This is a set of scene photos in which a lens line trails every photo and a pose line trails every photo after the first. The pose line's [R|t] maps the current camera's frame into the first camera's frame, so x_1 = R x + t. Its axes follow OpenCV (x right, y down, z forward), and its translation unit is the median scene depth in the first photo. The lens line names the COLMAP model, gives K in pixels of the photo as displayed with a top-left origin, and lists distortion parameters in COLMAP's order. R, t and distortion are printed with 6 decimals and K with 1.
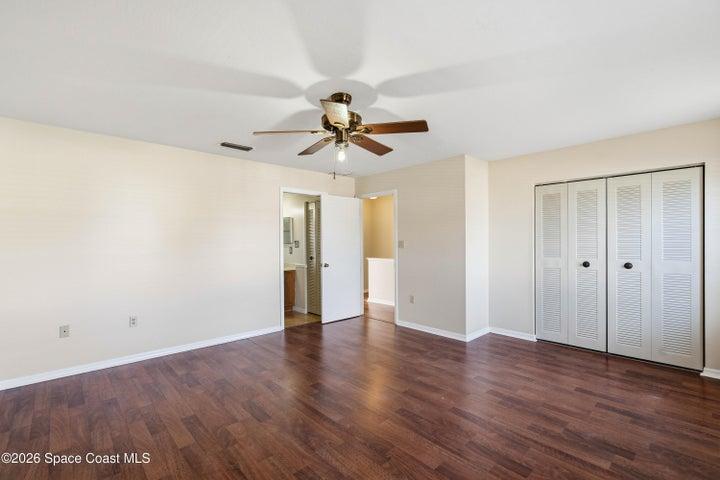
lens RADIAL K [[326.4, 0, 361.8], [0, 326.4, 242.7], [0, 0, 1]] dist [-0.008313, 0.003309]
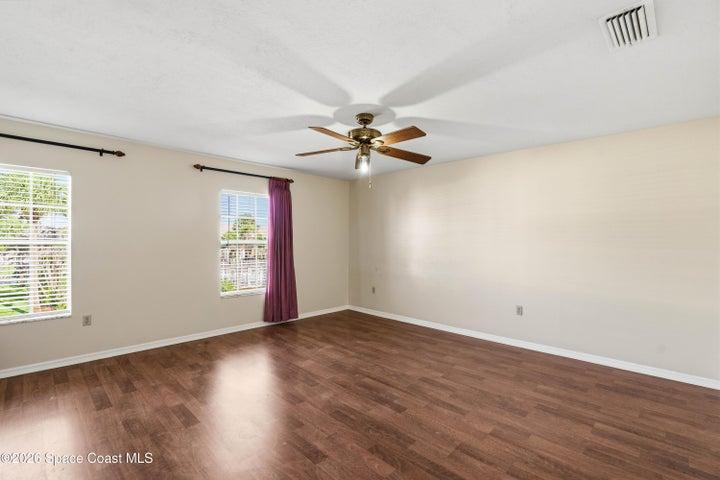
lens RADIAL K [[326.4, 0, 358.1], [0, 326.4, 241.7], [0, 0, 1]] dist [-0.008313, 0.003309]
pose [[-0.999480, -0.001299, -0.032204, -0.000106], [-0.001318, 0.999999, 0.000583, -0.003021], [0.032203, 0.000625, -0.999481, 1.577390]]
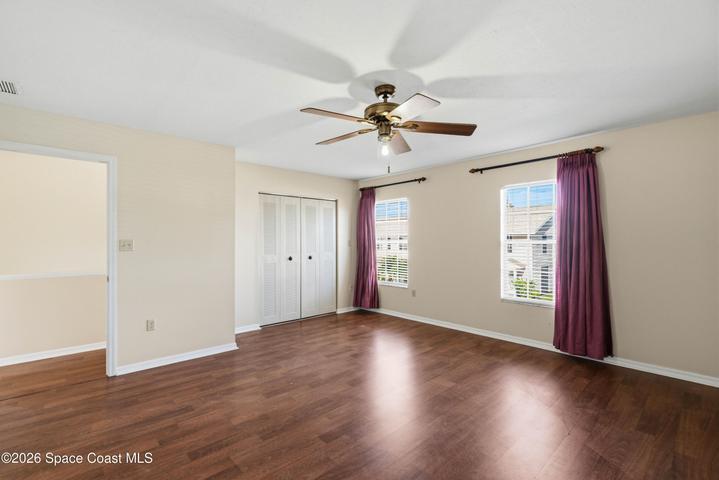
lens RADIAL K [[325.9, 0, 358.4], [0, 325.9, 240.1], [0, 0, 1]] dist [-0.008313, 0.003309]
pose [[0.022466, 0.003004, 0.999743, -0.742270], [0.003339, 0.999990, -0.003080, -0.004749], [-0.999742, 0.003407, 0.022456, 0.772119]]
